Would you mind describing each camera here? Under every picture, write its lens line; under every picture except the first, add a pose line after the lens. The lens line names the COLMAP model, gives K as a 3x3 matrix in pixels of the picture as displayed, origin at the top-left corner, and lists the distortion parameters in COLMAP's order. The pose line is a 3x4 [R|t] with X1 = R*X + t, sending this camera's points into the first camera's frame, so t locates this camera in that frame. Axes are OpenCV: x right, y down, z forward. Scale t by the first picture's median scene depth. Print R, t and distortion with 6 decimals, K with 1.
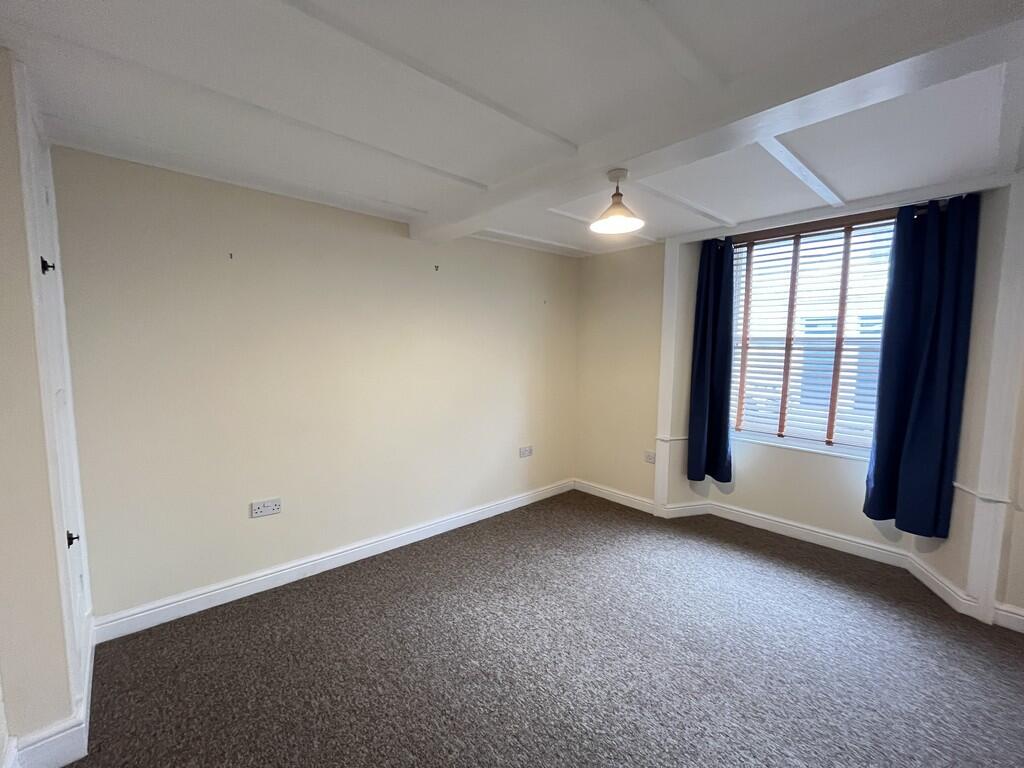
lens RADIAL K [[414.9, 0, 510.5], [0, 414.9, 381.6], [0, 0, 1]] dist [-0.001012, 0.000131]
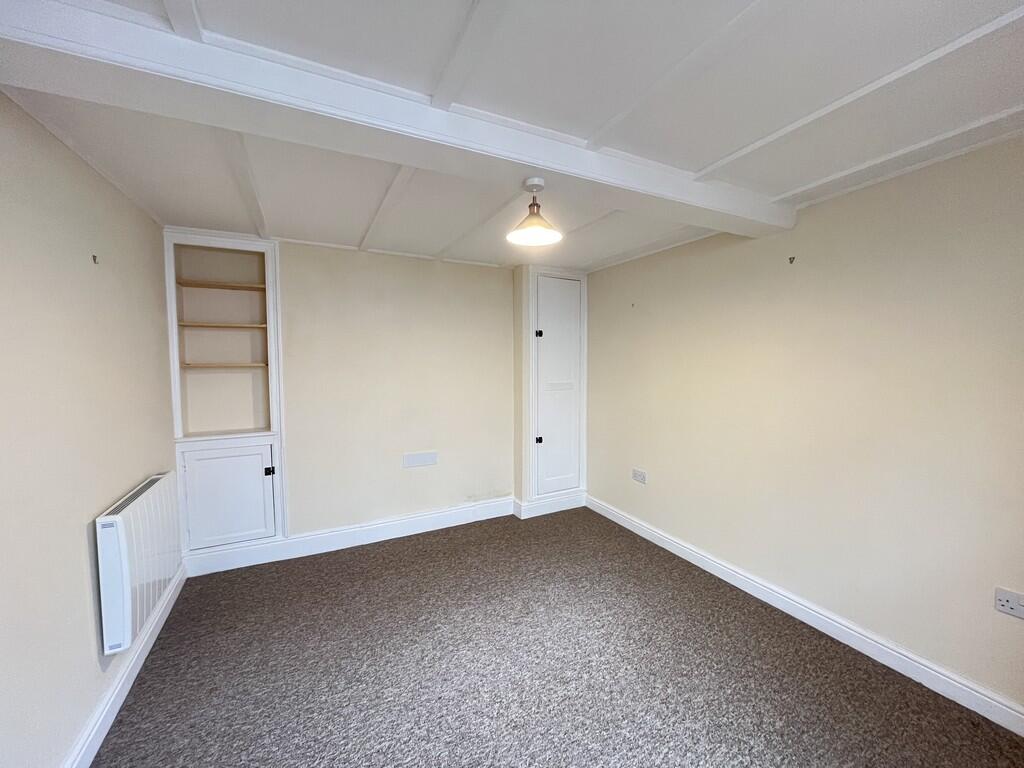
lens RADIAL K [[414.9, 0, 512.0], [0, 414.9, 386.2], [0, 0, 1]] dist [-0.001012, 0.000131]
pose [[-0.255698, 0.053377, -0.965282, 0.892268], [-0.075469, 0.994326, 0.074974, -0.078685], [0.963807, 0.092020, -0.250218, 0.913098]]
